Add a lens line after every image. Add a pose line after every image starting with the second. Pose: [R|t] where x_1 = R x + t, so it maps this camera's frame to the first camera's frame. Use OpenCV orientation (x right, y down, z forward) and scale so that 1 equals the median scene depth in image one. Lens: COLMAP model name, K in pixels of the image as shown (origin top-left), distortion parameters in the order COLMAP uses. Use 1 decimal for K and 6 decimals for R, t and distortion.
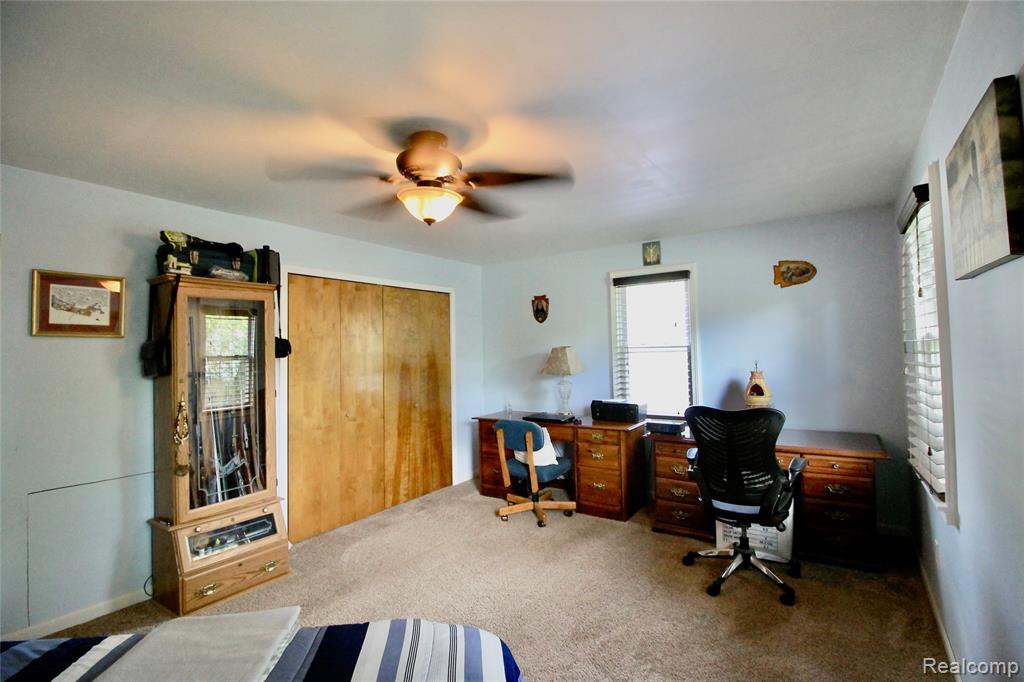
lens RADIAL K [[481.9, 0, 520.2], [0, 481.9, 330.9], [0, 0, 1]] dist [0.001384, -0.013326]
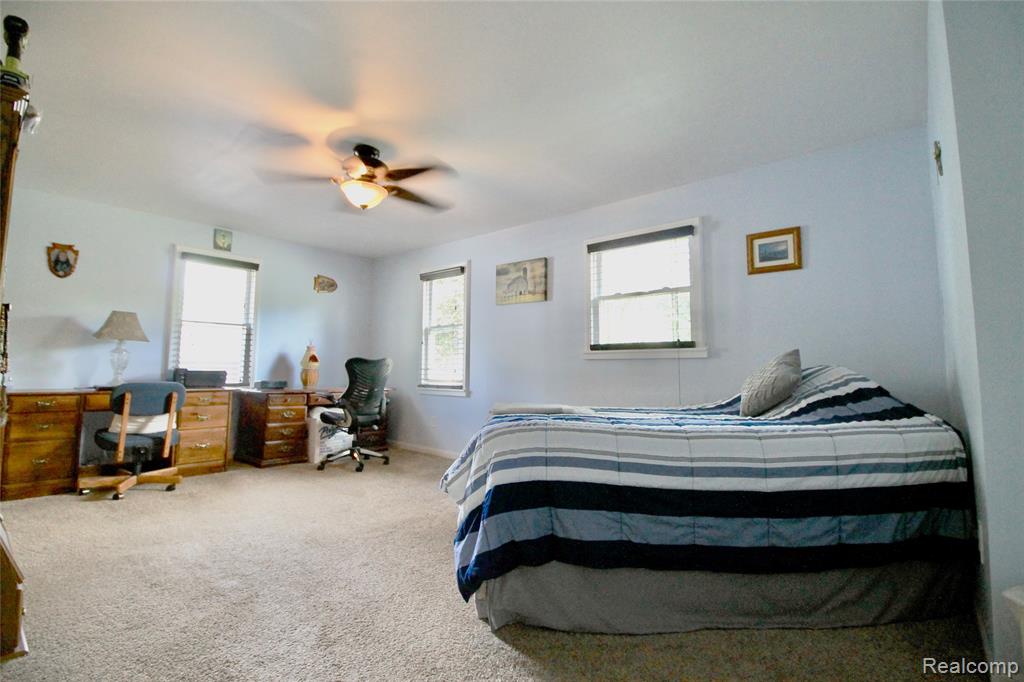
lens RADIAL K [[481.9, 0, 520.2], [0, 481.9, 330.9], [0, 0, 1]] dist [0.001384, -0.013326]
pose [[0.105563, 0.105162, 0.988836, -0.772715], [-0.049614, 0.993711, -0.100384, 0.133526], [-0.993174, -0.038463, 0.110117, 0.189218]]
